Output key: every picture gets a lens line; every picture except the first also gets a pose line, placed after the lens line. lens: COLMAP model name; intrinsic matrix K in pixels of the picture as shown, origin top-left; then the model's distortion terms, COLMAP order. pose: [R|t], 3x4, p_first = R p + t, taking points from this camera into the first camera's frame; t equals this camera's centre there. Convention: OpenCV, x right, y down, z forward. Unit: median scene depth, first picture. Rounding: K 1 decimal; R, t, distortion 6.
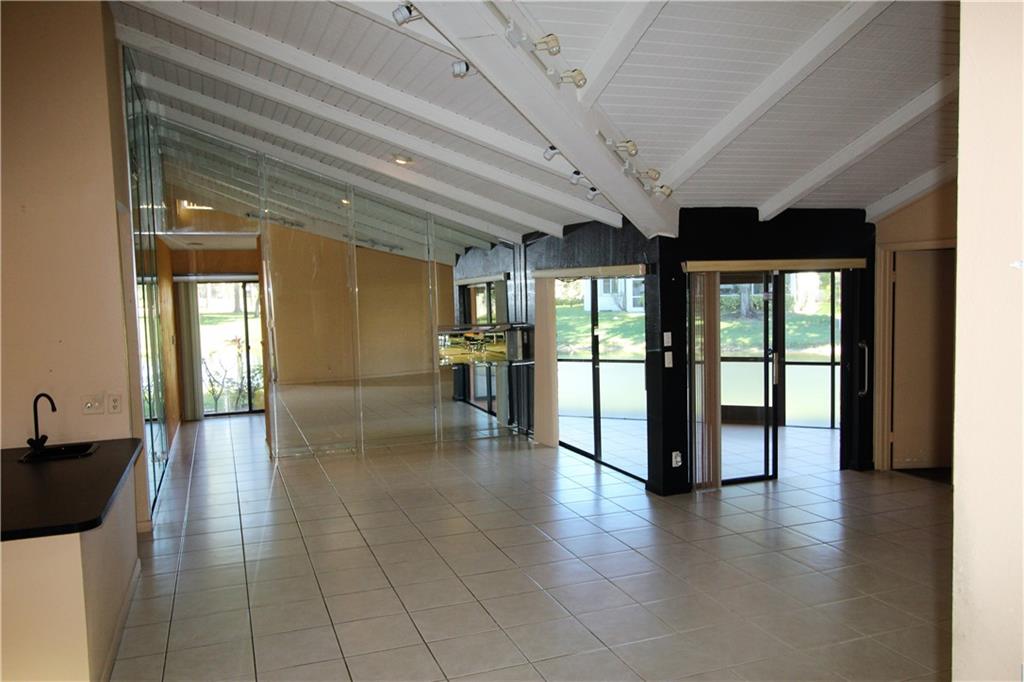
lens RADIAL K [[807.5, 0, 515.5], [0, 807.5, 345.5], [0, 0, 1]] dist [0.008859, 0.004125]
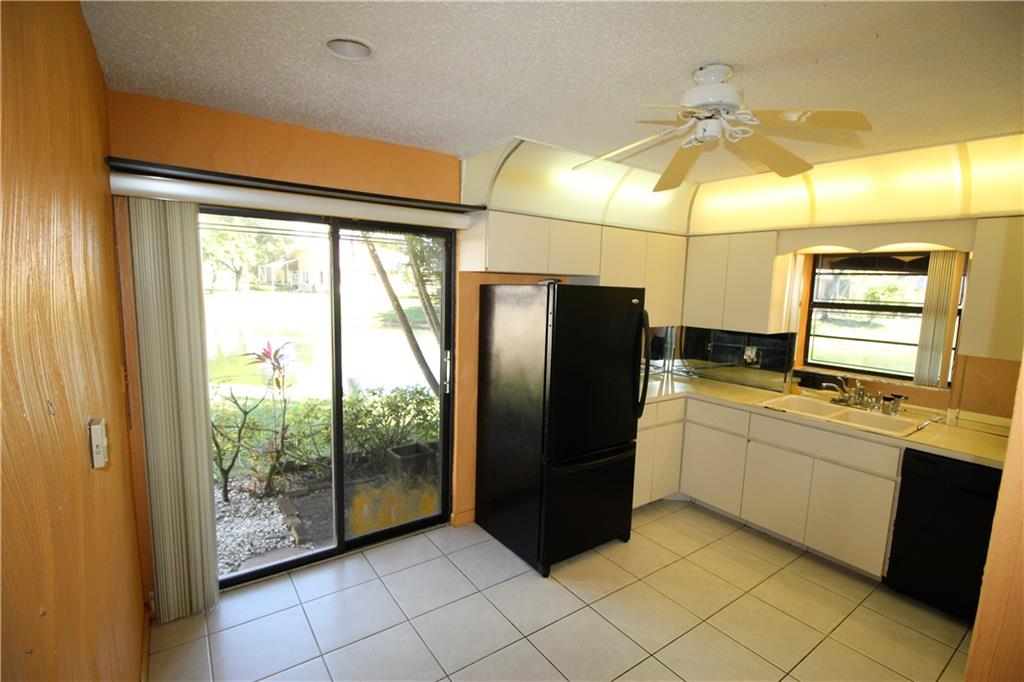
lens RADIAL K [[475.1, 0, 517.0], [0, 475.1, 345.2], [0, 0, 1]] dist [0.000179, -0.012357]
pose [[0.961944, 0.017639, 0.272678, -0.383804], [-0.033523, 0.997994, 0.053703, -0.044555], [-0.271183, -0.060800, 0.960606, 0.931020]]
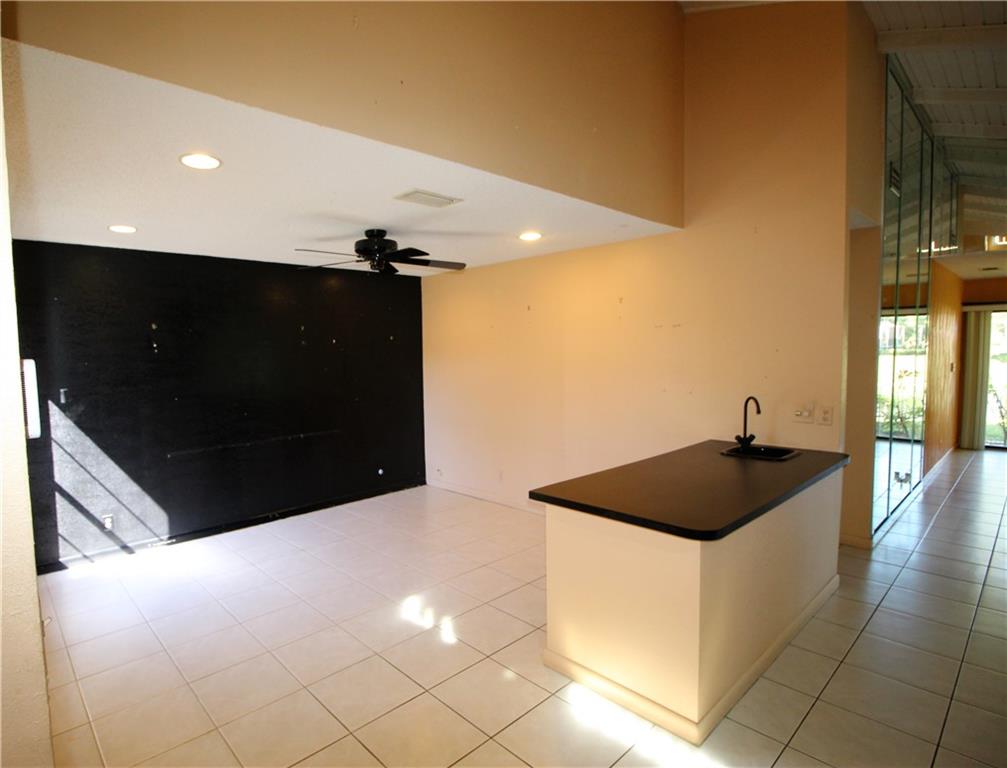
lens RADIAL K [[538.8, 0, 435.3], [0, 538.8, 385.7], [0, 0, 1]] dist [0.000836, -0.011912]
pose [[0.352759, 0.084514, -0.931890, -0.027180], [-0.059145, 0.995935, 0.067934, 0.009807], [0.933843, 0.031152, 0.356324, 0.168188]]
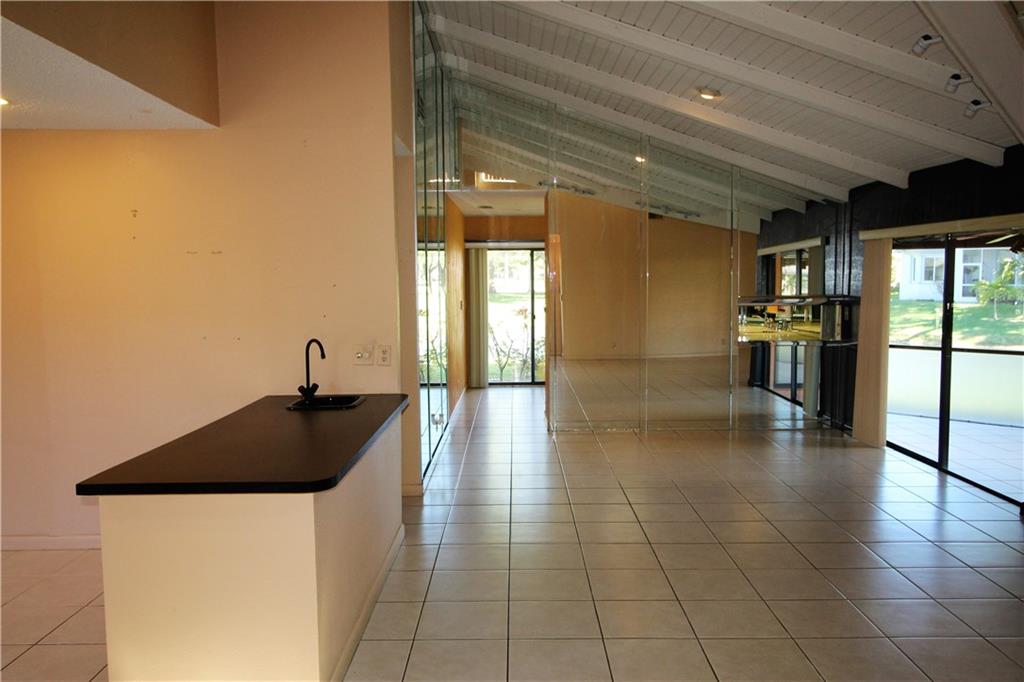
lens RADIAL K [[807.5, 0, 515.5], [0, 807.5, 345.5], [0, 0, 1]] dist [0.008859, 0.004125]
pose [[0.938461, 0.047741, -0.342071, -0.021134], [-0.041766, 0.998819, 0.024814, 0.016676], [0.342851, -0.009000, 0.939347, 0.099075]]
